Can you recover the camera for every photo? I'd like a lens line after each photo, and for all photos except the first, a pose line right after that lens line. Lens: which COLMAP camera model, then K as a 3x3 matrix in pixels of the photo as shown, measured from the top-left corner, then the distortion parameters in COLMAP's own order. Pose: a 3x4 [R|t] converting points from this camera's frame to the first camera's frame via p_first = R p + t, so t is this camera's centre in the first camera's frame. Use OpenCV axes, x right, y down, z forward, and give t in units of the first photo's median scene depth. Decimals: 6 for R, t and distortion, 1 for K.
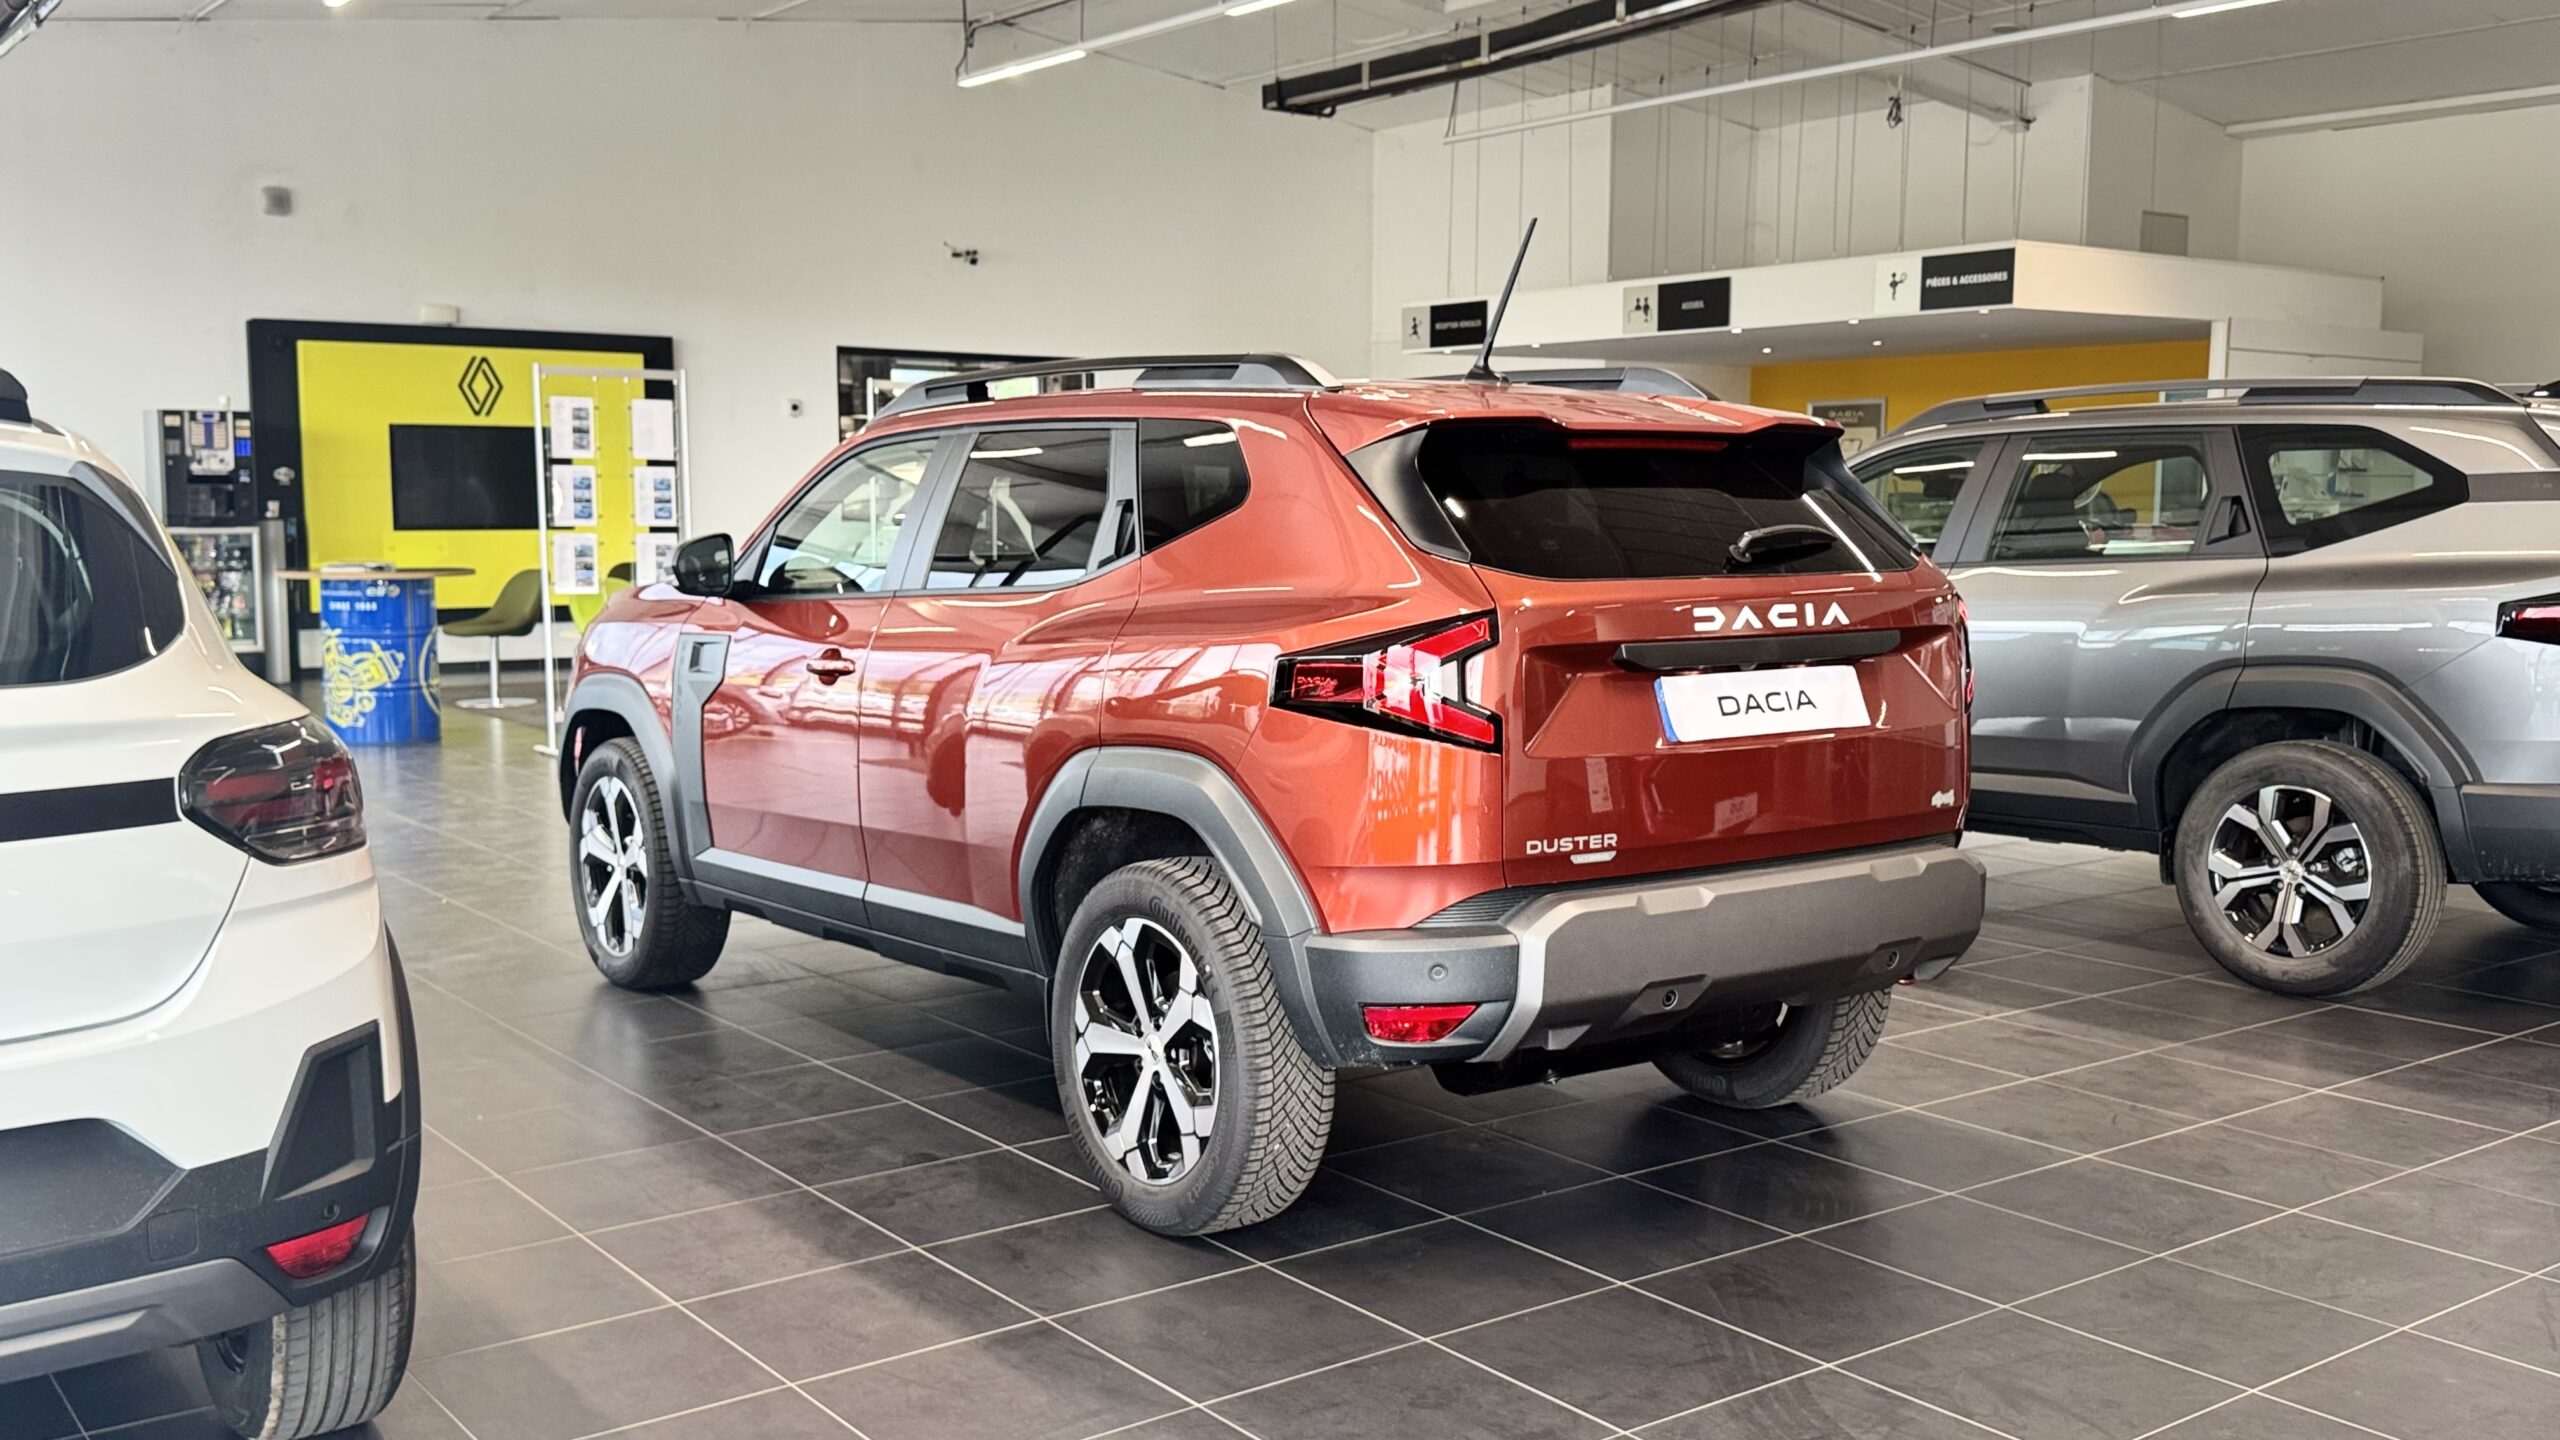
lens RADIAL K [[2291.1, 0, 1300.2], [0, 2291.1, 726.1], [0, 0, 1]] dist [0.095524, -0.094050]
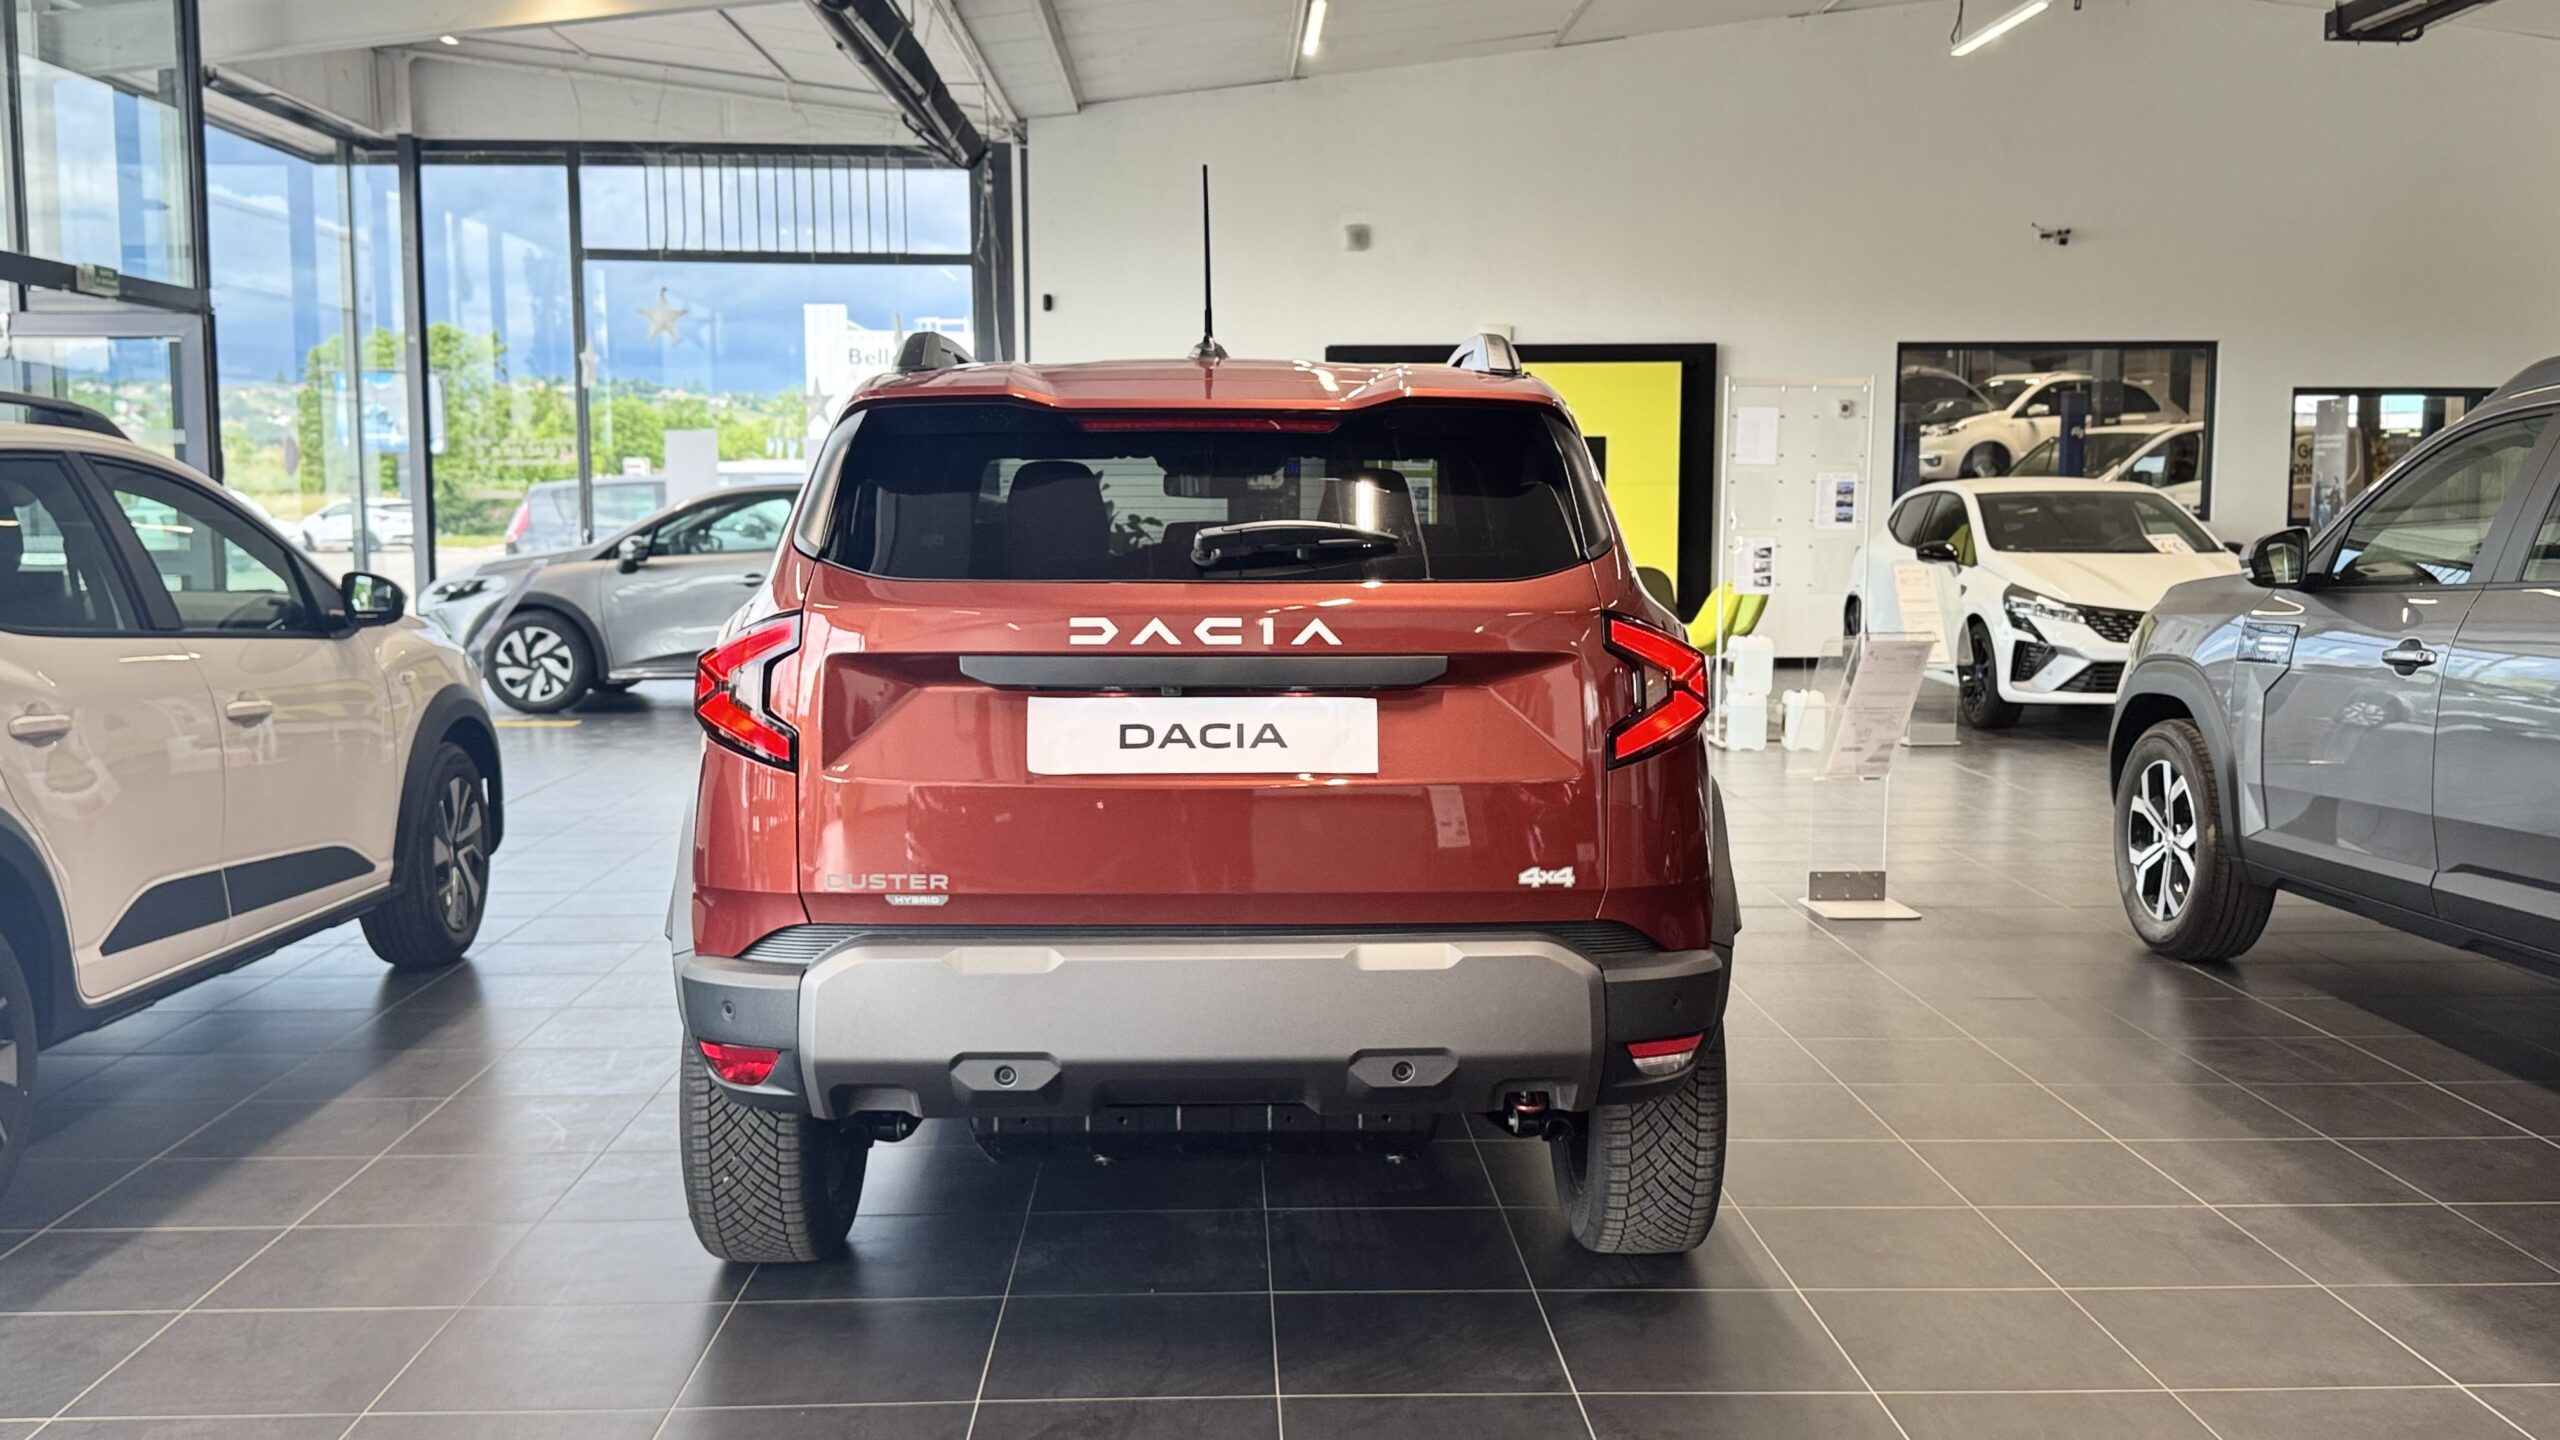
lens RADIAL K [[2291.1, 0, 1328.9], [0, 2291.1, 731.4], [0, 0, 1]] dist [0.095524, -0.094050]
pose [[0.824334, 0.058380, -0.563085, 0.436925], [-0.058861, 0.998116, 0.017313, -0.017921], [0.563035, 0.018872, 0.826218, 0.217872]]
